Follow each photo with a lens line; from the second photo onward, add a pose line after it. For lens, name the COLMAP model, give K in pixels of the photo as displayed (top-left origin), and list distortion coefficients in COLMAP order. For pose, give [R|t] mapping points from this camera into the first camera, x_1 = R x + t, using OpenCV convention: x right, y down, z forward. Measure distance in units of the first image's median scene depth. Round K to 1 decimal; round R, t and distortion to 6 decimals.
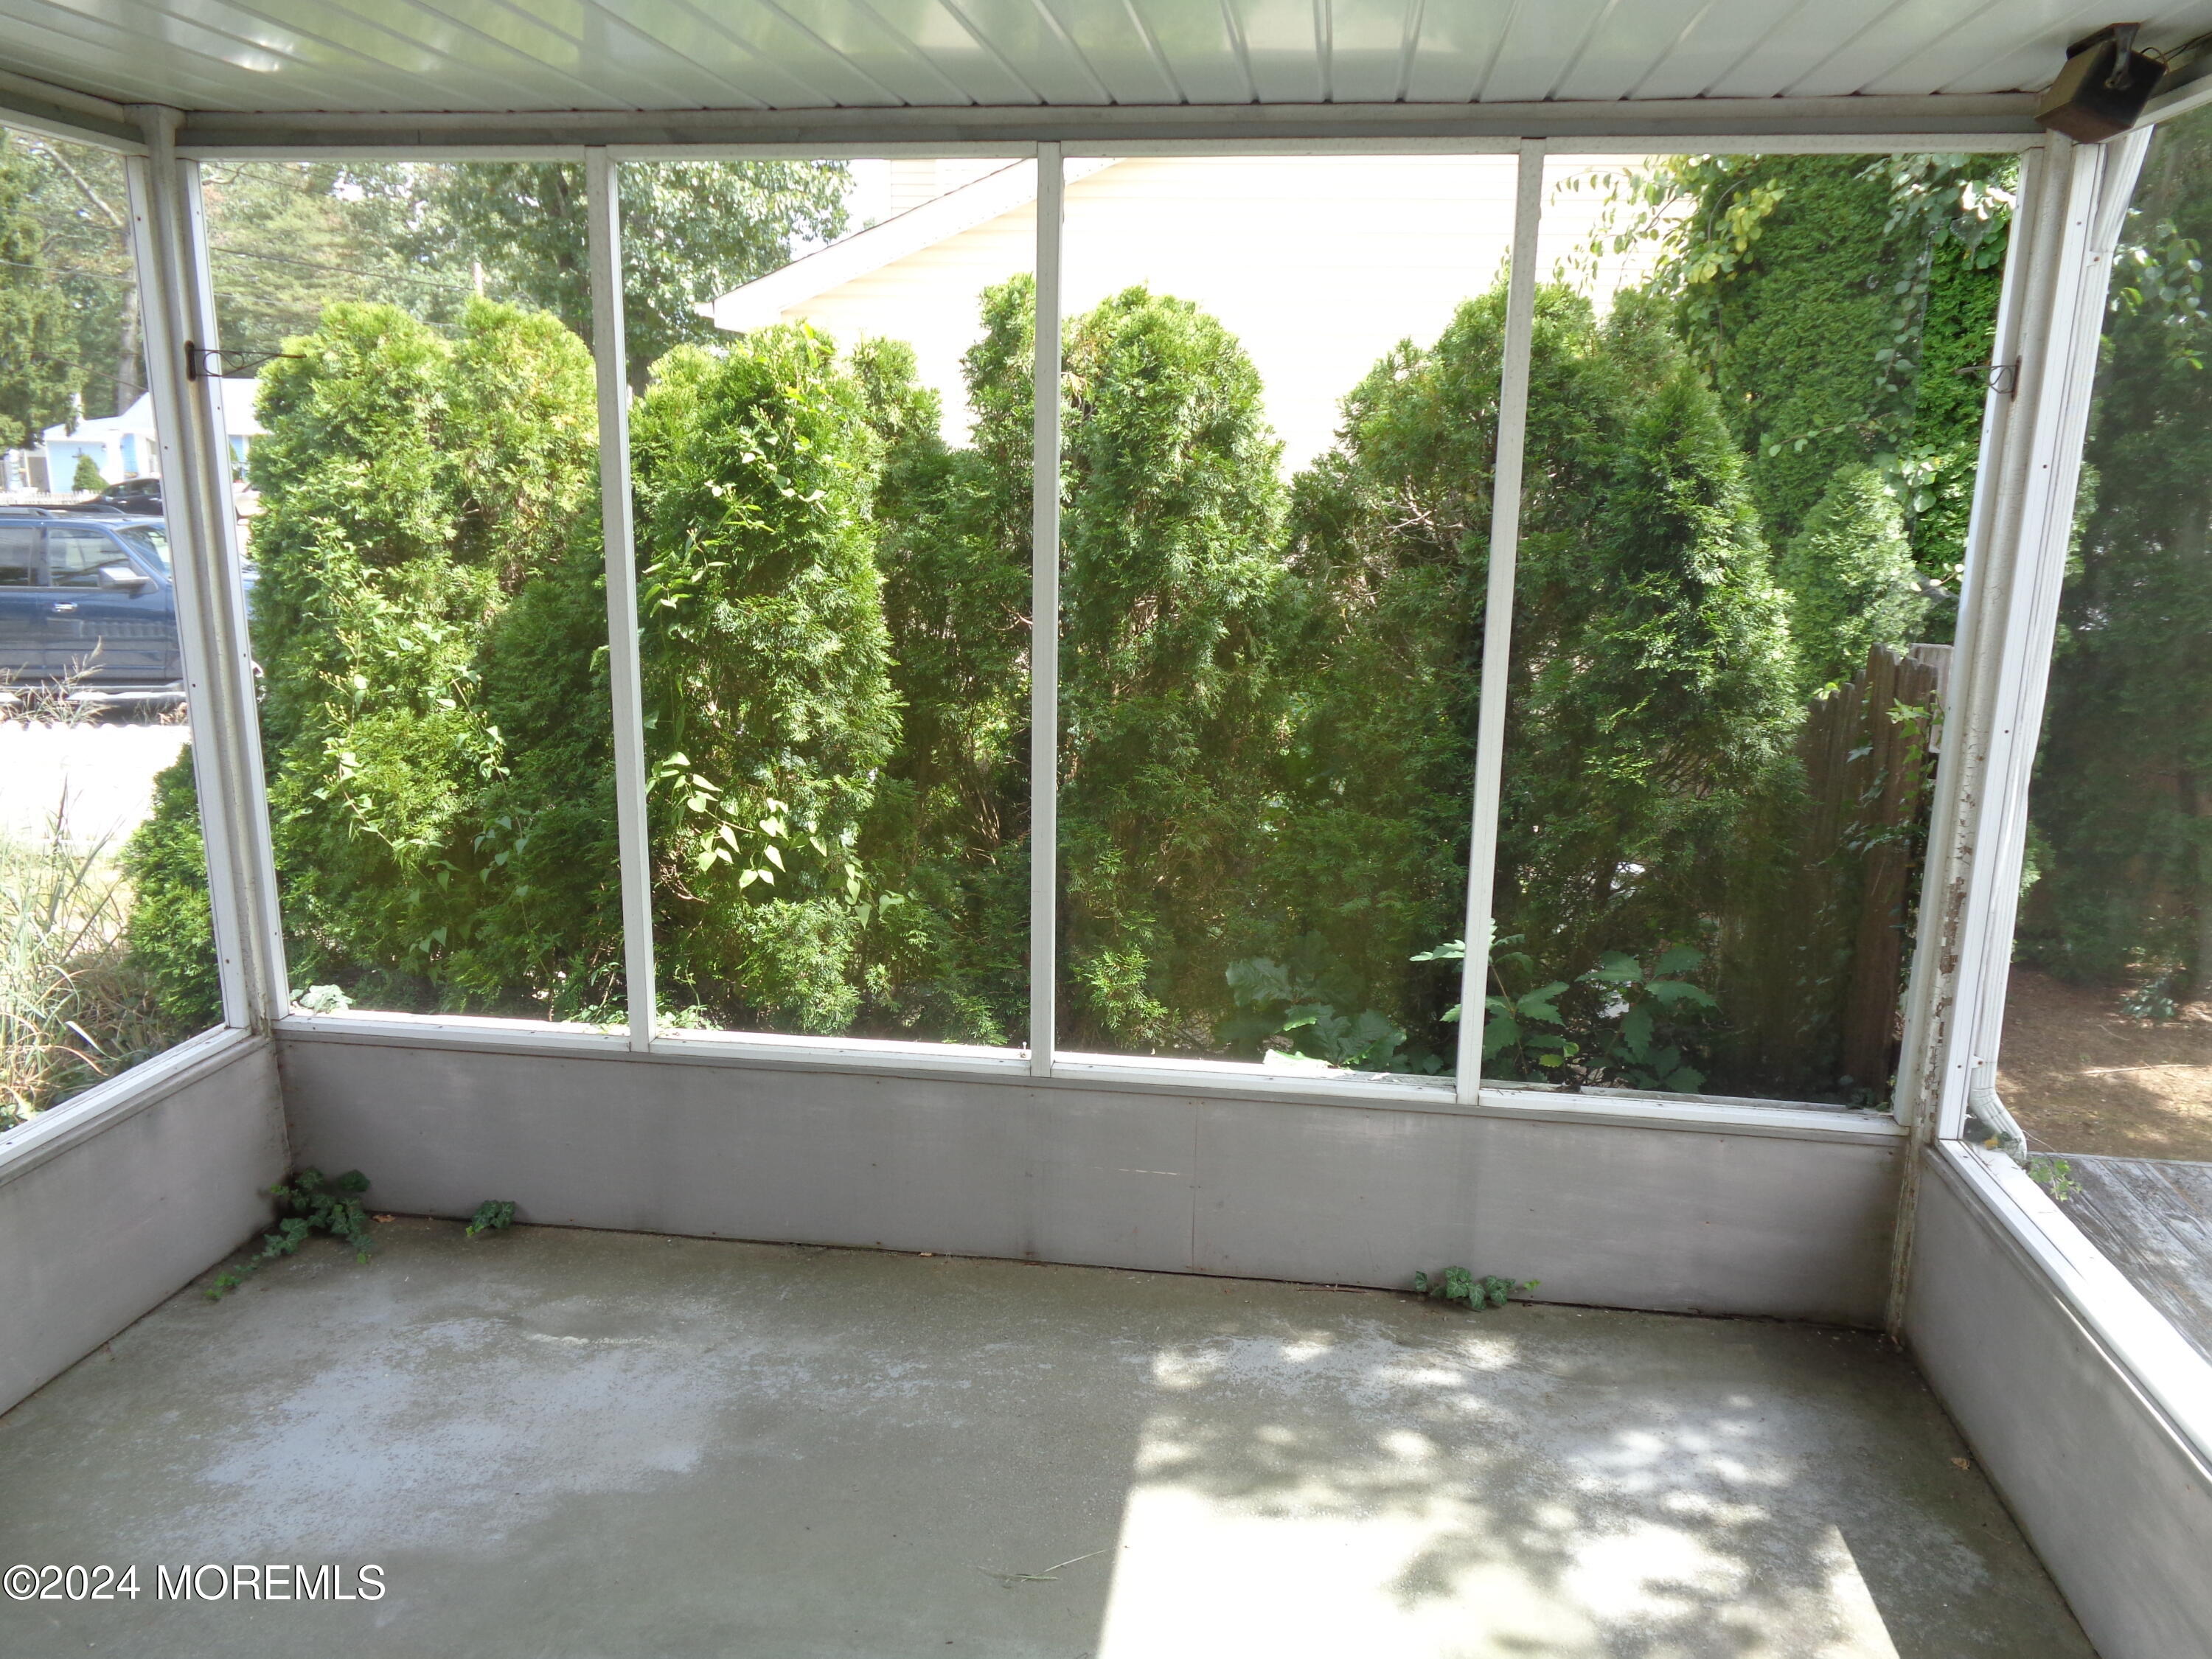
lens RADIAL K [[1643.5, 0, 1109.0], [0, 1643.5, 816.8], [0, 0, 1]] dist [-0.009176, 0.008362]
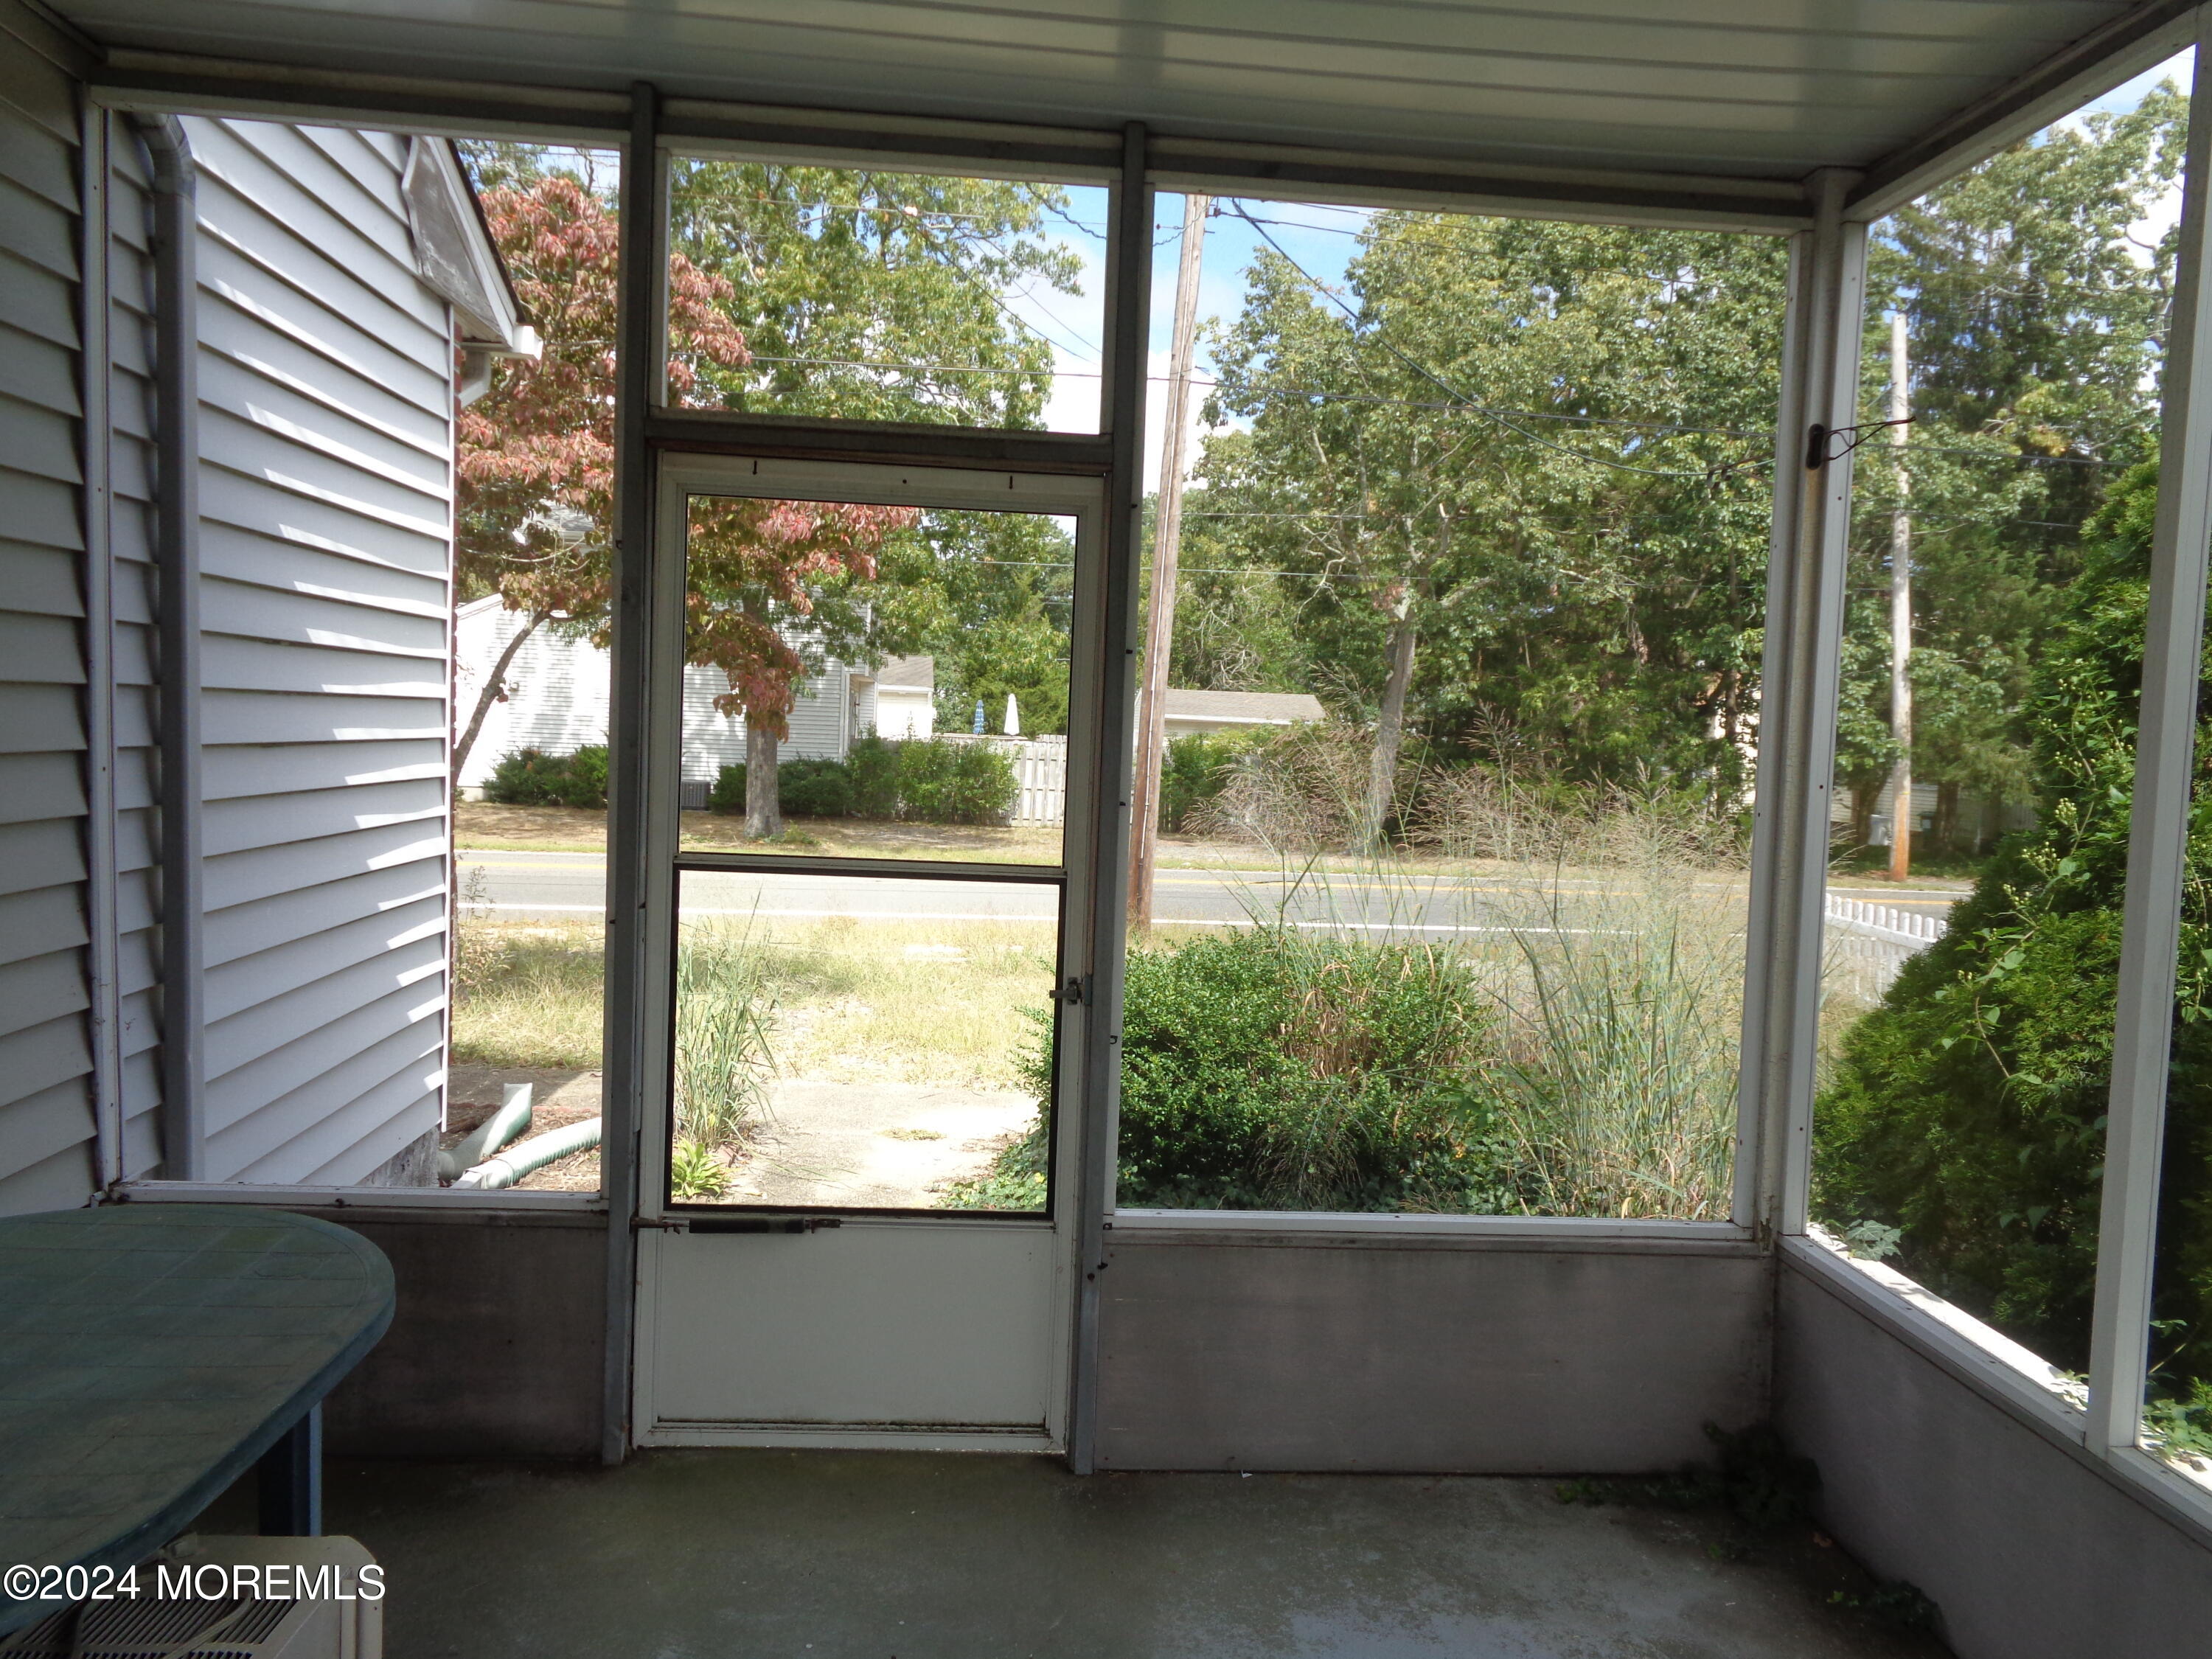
lens RADIAL K [[1643.5, 0, 1109.0], [0, 1643.5, 816.8], [0, 0, 1]] dist [-0.009176, 0.008362]
pose [[0.223858, 0.055017, -0.973068, 0.215565], [-0.248693, 0.968579, -0.002449, 0.009137], [0.942359, 0.242543, 0.230506, 0.486164]]
